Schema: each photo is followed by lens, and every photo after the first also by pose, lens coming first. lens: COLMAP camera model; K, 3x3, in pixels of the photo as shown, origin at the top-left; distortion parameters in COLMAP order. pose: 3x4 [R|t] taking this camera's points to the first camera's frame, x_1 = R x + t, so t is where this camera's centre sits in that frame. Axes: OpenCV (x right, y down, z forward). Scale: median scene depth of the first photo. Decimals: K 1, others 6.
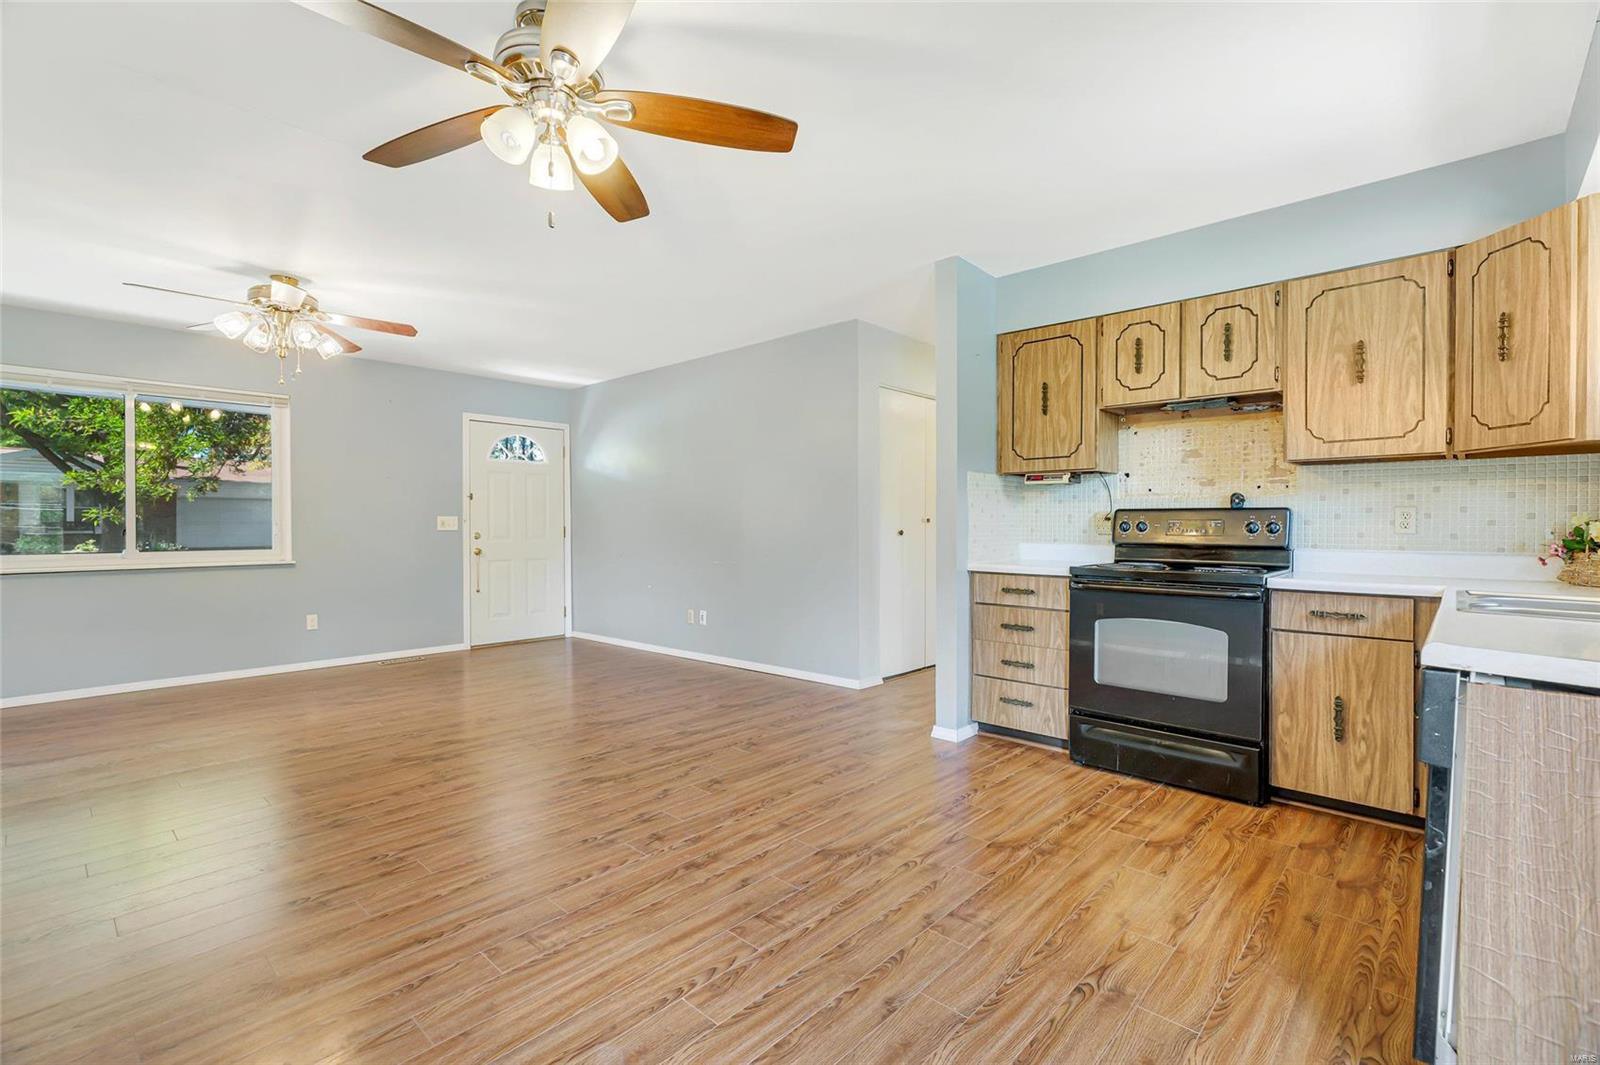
lens RADIAL K [[714.5, 0, 803.1], [0, 714.5, 528.2], [0, 0, 1]] dist [0.003308, -0.001653]
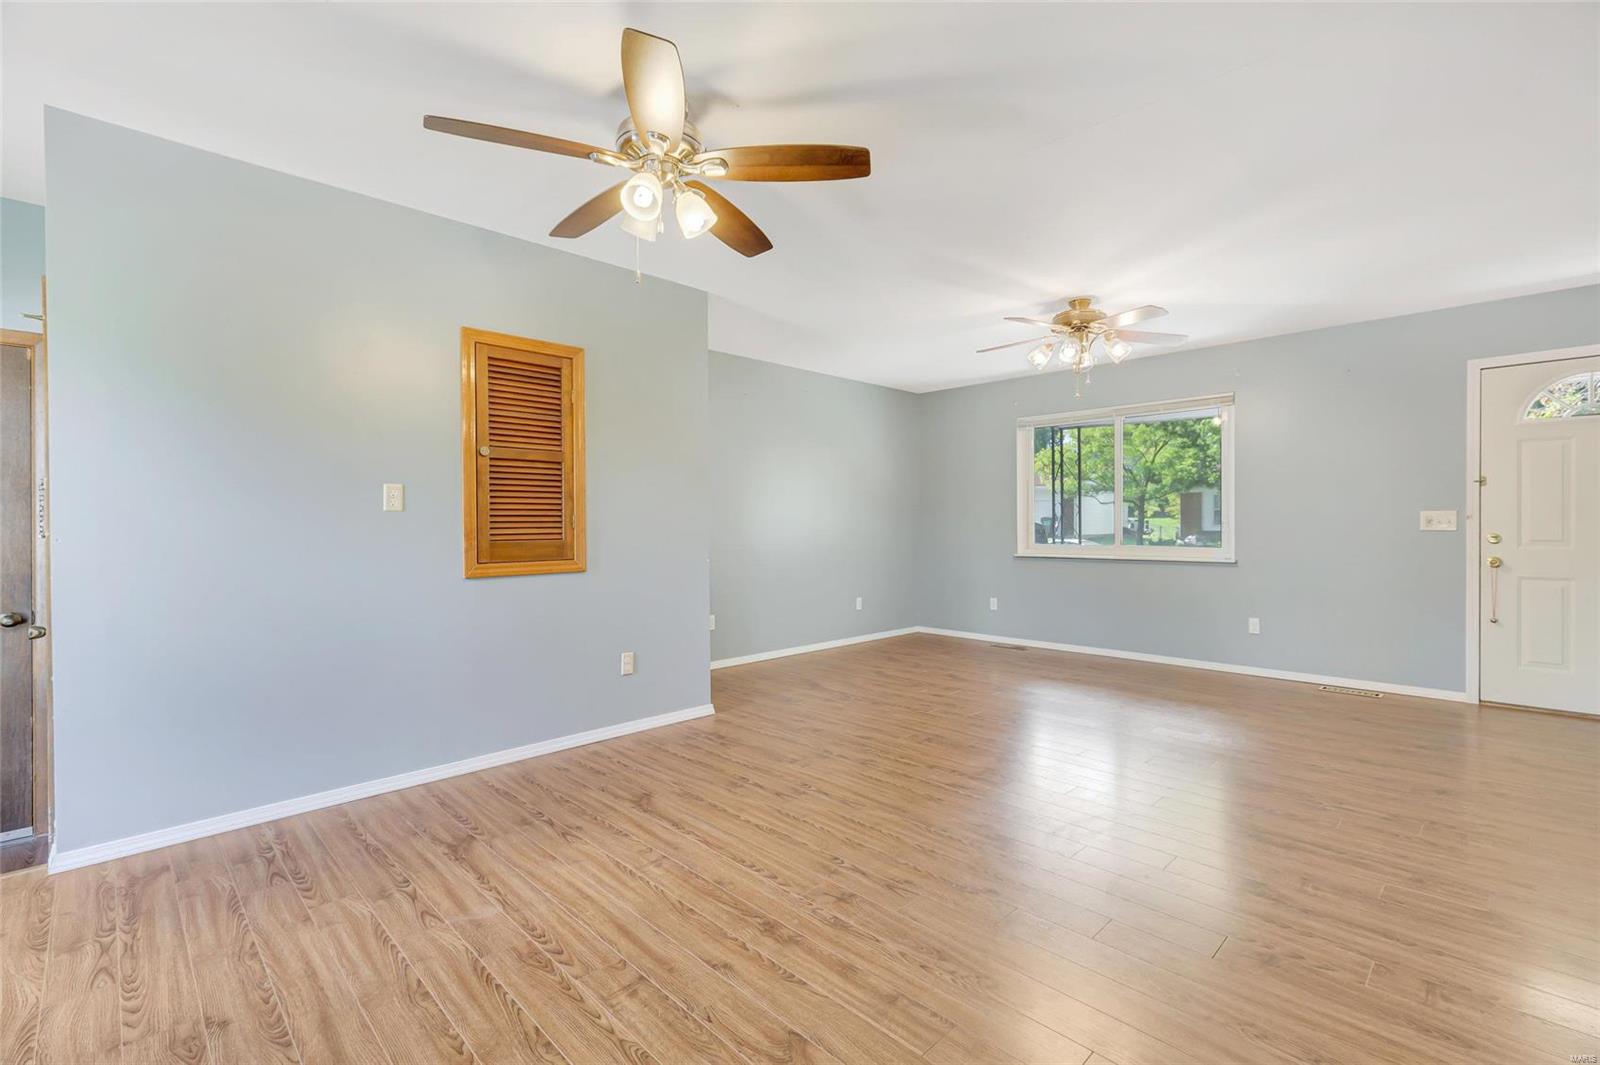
lens RADIAL K [[714.5, 0, 802.4], [0, 714.5, 532.0], [0, 0, 1]] dist [0.003308, -0.001653]
pose [[-0.047372, 0.012272, -0.998802, 0.467833], [-0.002570, 0.999920, 0.012407, -0.004814], [0.998874, 0.003154, -0.047337, 0.735031]]
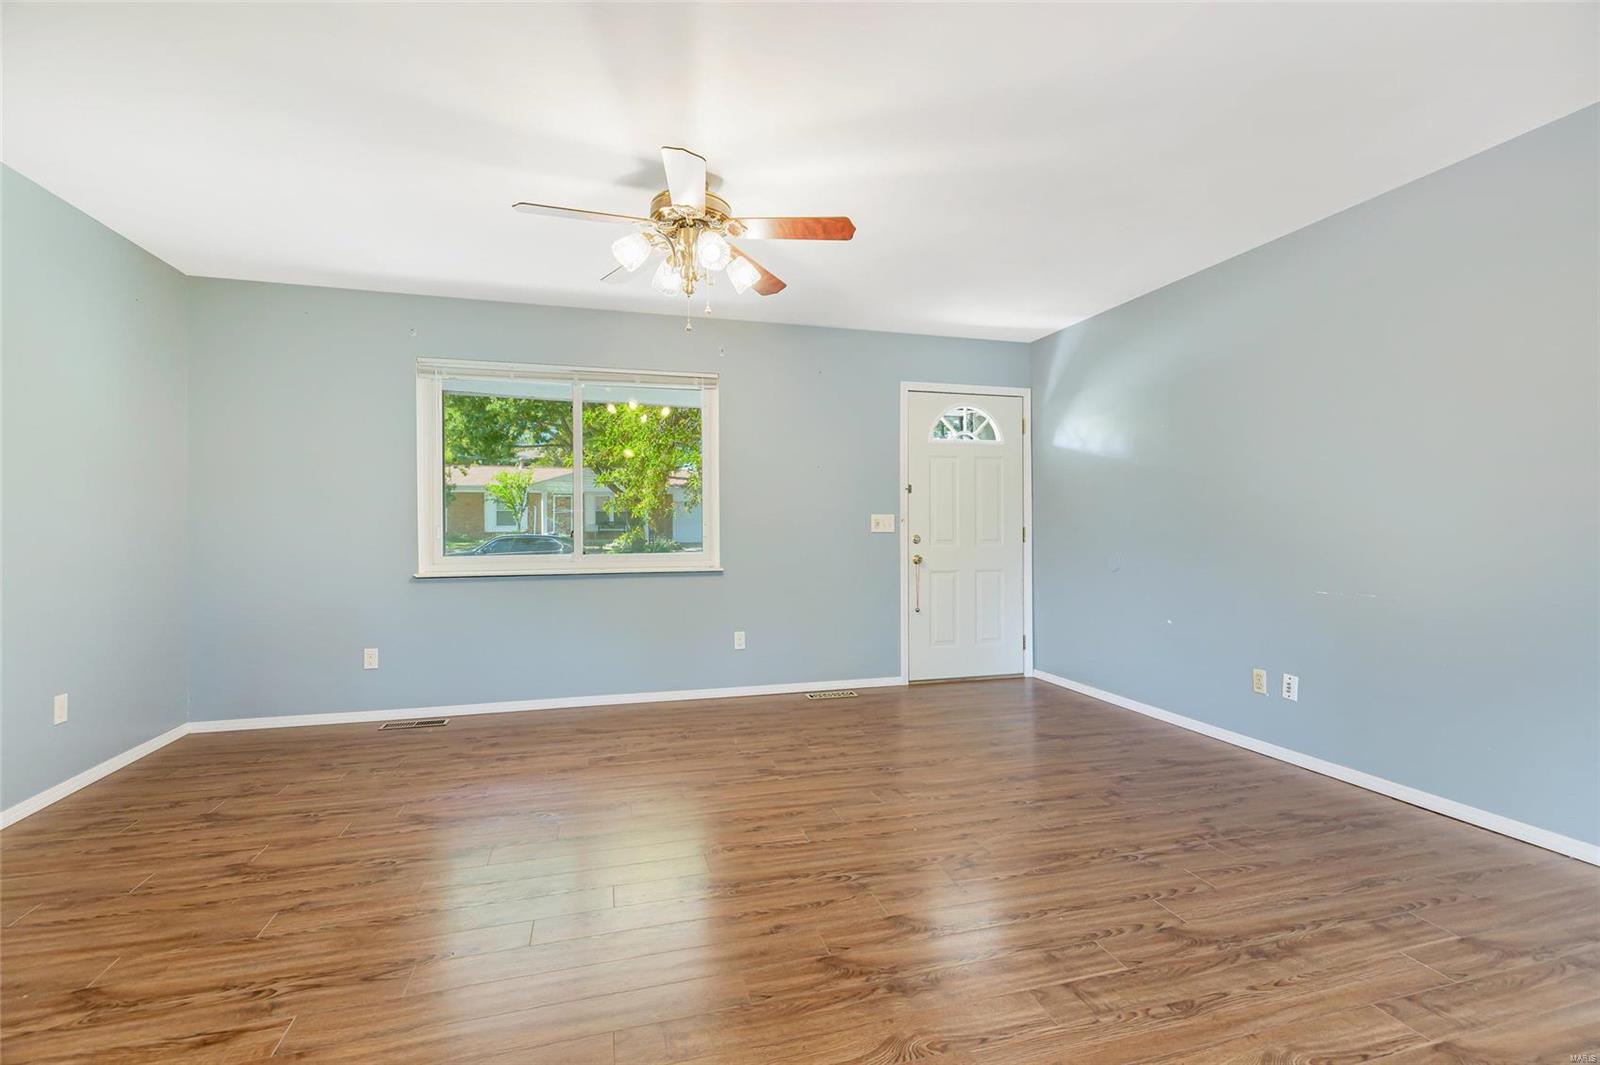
lens RADIAL K [[714.5, 0, 803.2], [0, 714.5, 531.0], [0, 0, 1]] dist [0.003308, -0.001653]
pose [[0.853040, 0.005080, -0.521821, -0.300056], [-0.002400, 0.999980, 0.005813, -0.004901], [0.521841, -0.003707, 0.853035, 0.527100]]
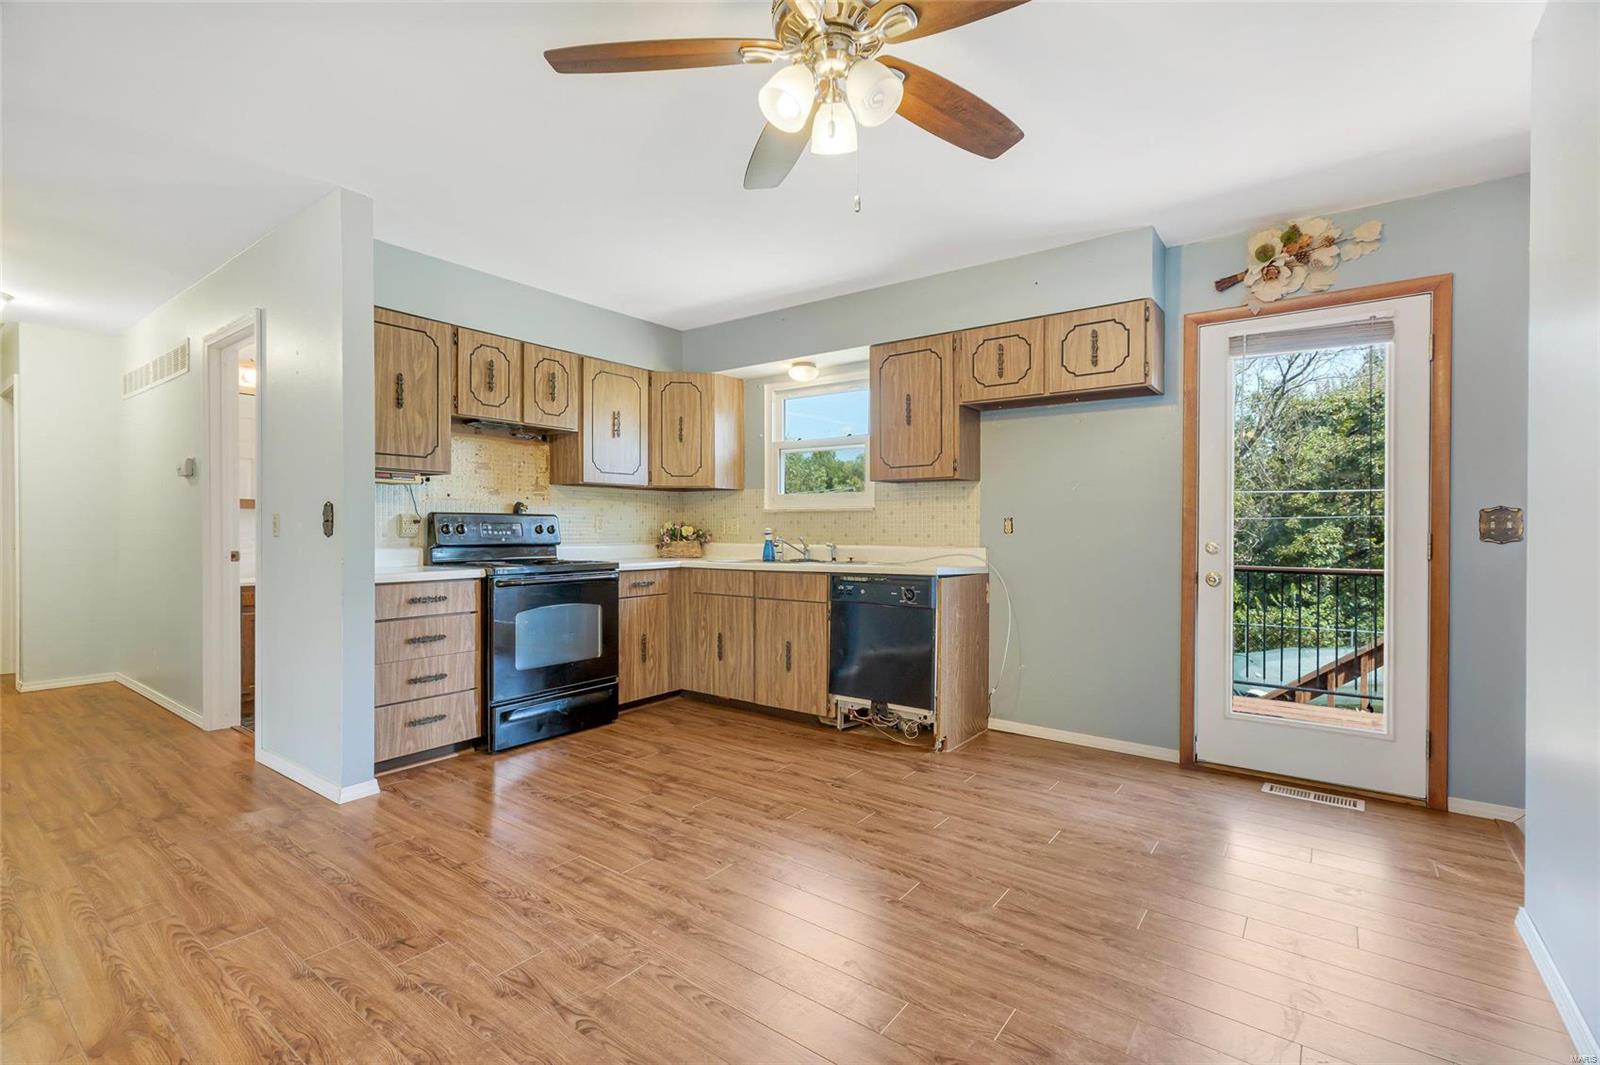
lens RADIAL K [[714.5, 0, 803.8], [0, 714.5, 527.8], [0, 0, 1]] dist [0.003308, -0.001653]
pose [[-0.107076, -0.002567, 0.994248, -0.699838], [0.005244, 0.999981, 0.003146, -0.005397], [-0.994237, 0.005551, -0.107061, 0.643091]]
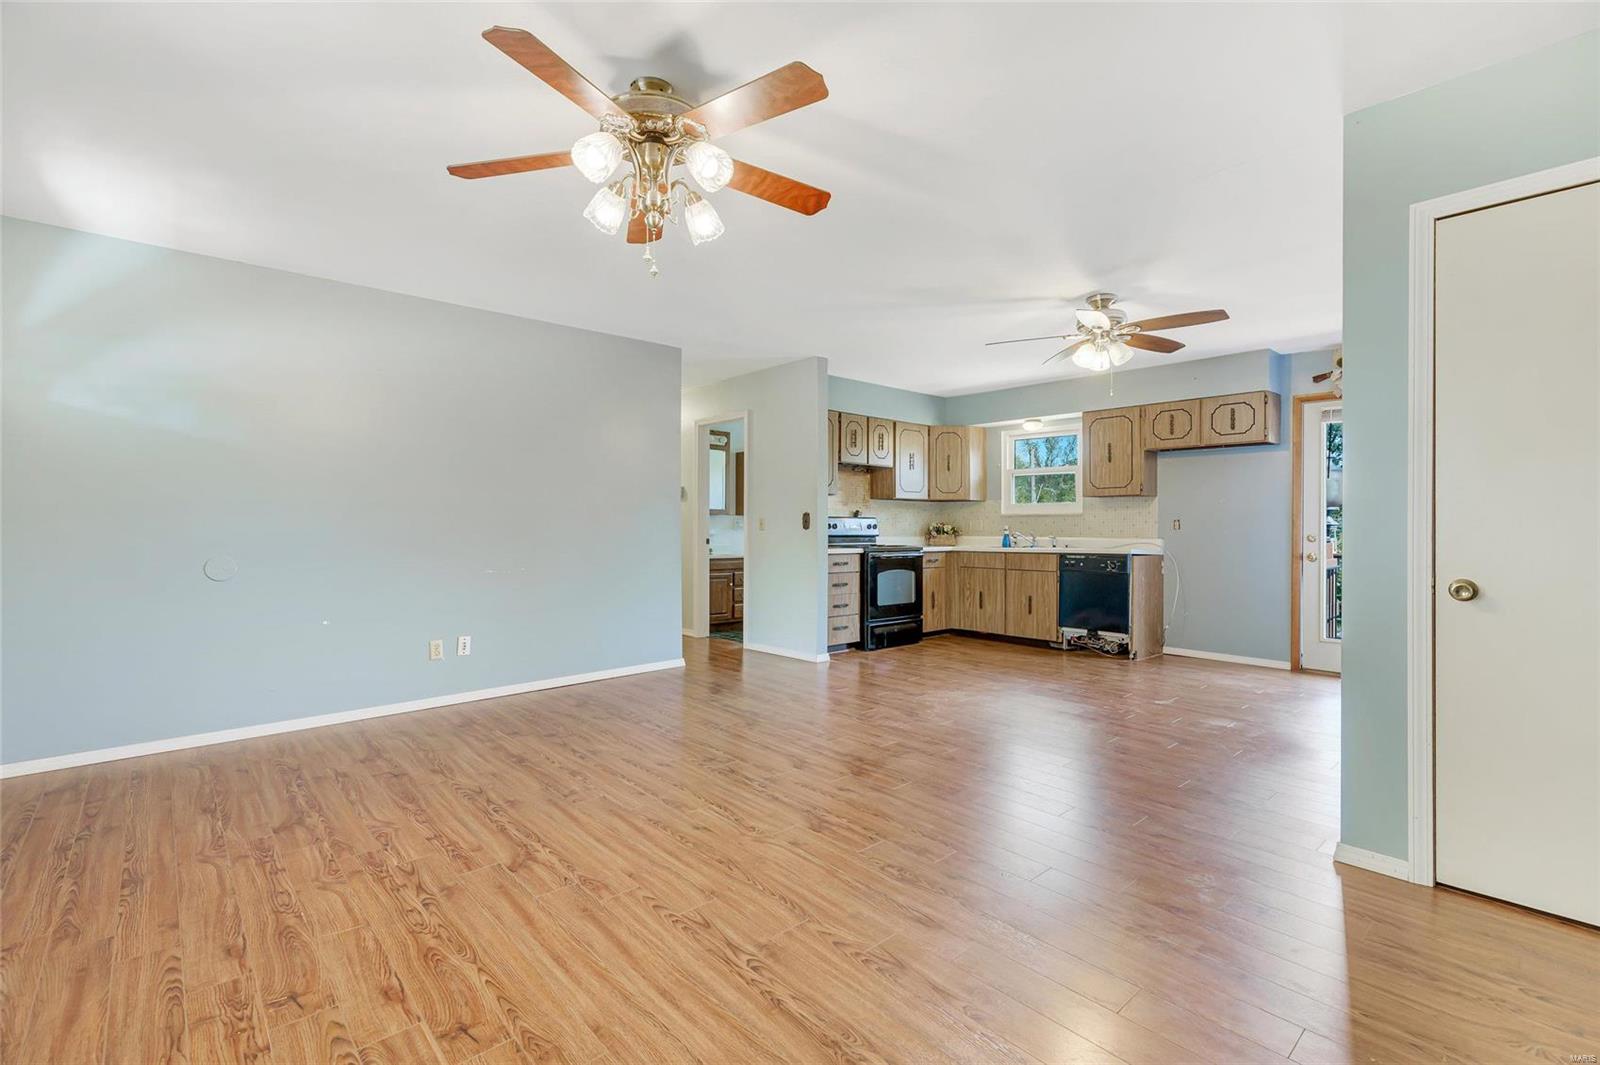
lens RADIAL K [[714.5, 0, 802.8], [0, 714.5, 524.4], [0, 0, 1]] dist [0.003308, -0.001653]
pose [[0.091385, 0.002222, 0.995813, -1.496918], [0.003917, 0.999989, -0.002591, -0.003249], [-0.995808, 0.004137, 0.091376, 0.976399]]
